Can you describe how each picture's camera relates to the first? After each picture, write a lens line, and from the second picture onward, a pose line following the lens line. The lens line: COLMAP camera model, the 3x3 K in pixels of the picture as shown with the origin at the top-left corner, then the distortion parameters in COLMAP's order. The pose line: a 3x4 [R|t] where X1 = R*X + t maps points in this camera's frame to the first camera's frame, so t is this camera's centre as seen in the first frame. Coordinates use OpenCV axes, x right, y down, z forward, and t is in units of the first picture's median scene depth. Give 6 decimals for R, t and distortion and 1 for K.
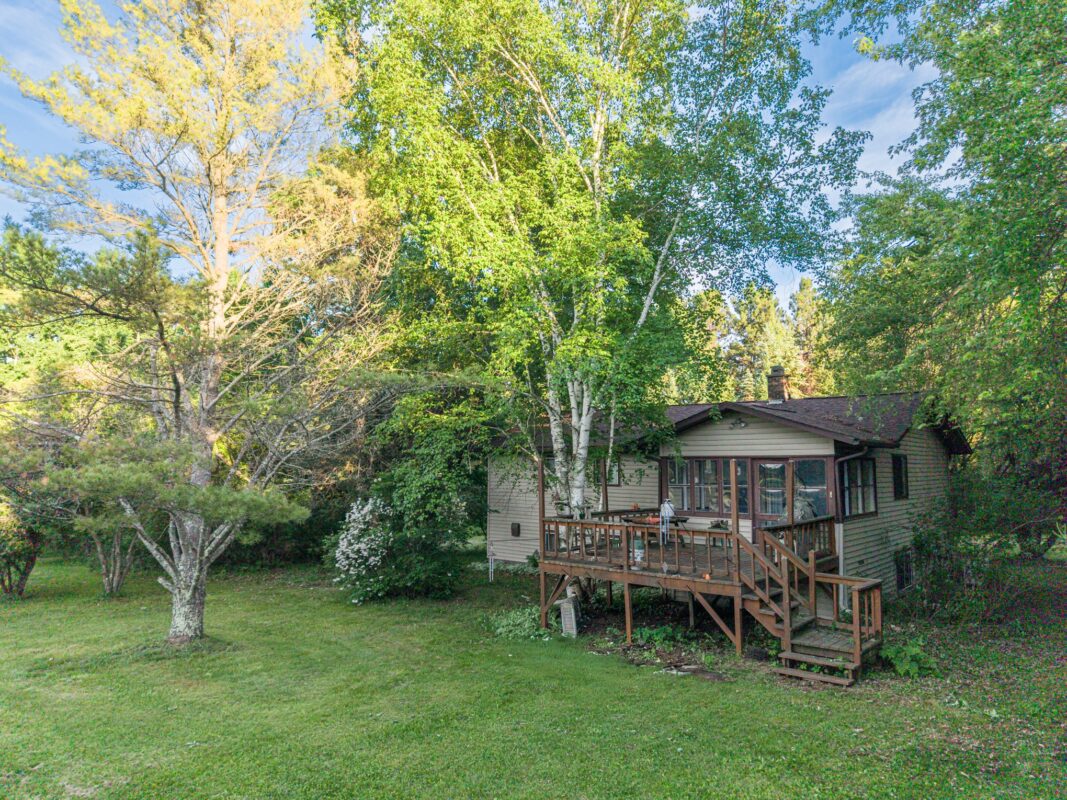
lens RADIAL K [[736.4, 0, 533.5], [0, 736.4, 400.0], [0, 0, 1]] dist [0.002344, -0.006717]
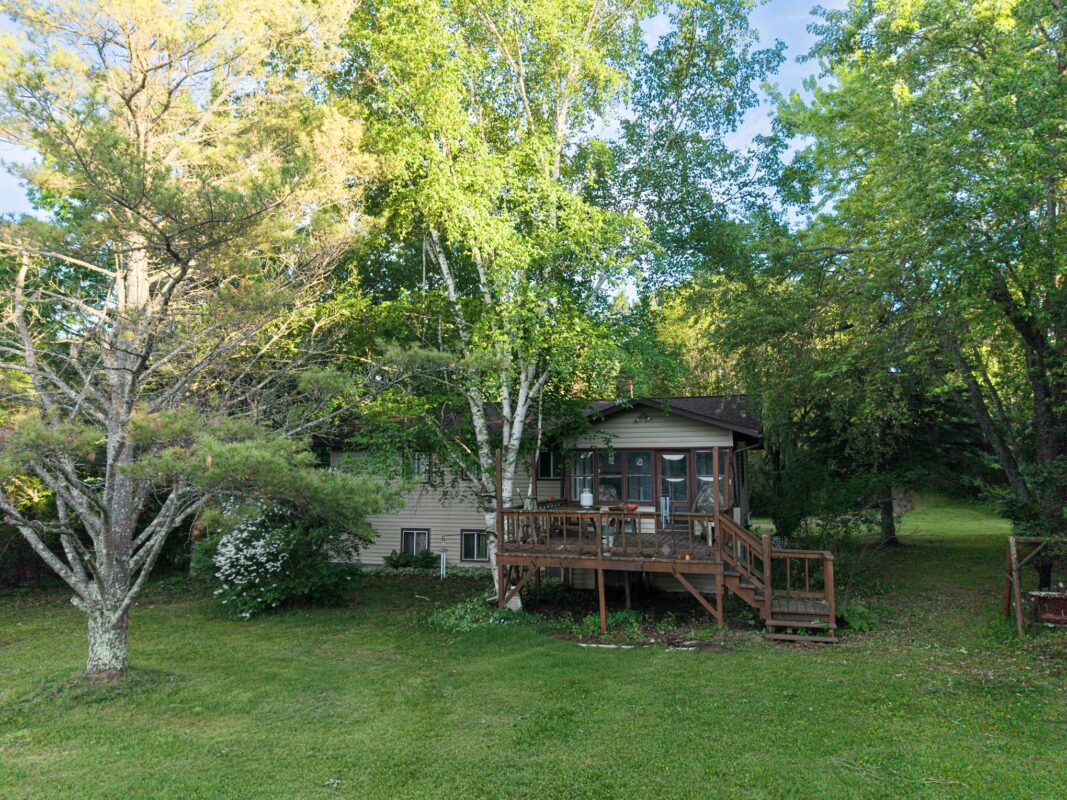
lens RADIAL K [[736.4, 0, 533.5], [0, 736.4, 400.0], [0, 0, 1]] dist [0.002344, -0.006717]
pose [[0.922073, 0.029054, 0.385925, -0.378192], [-0.027617, 0.999576, -0.009268, 0.027021], [-0.386030, -0.002112, 0.922484, 0.100195]]
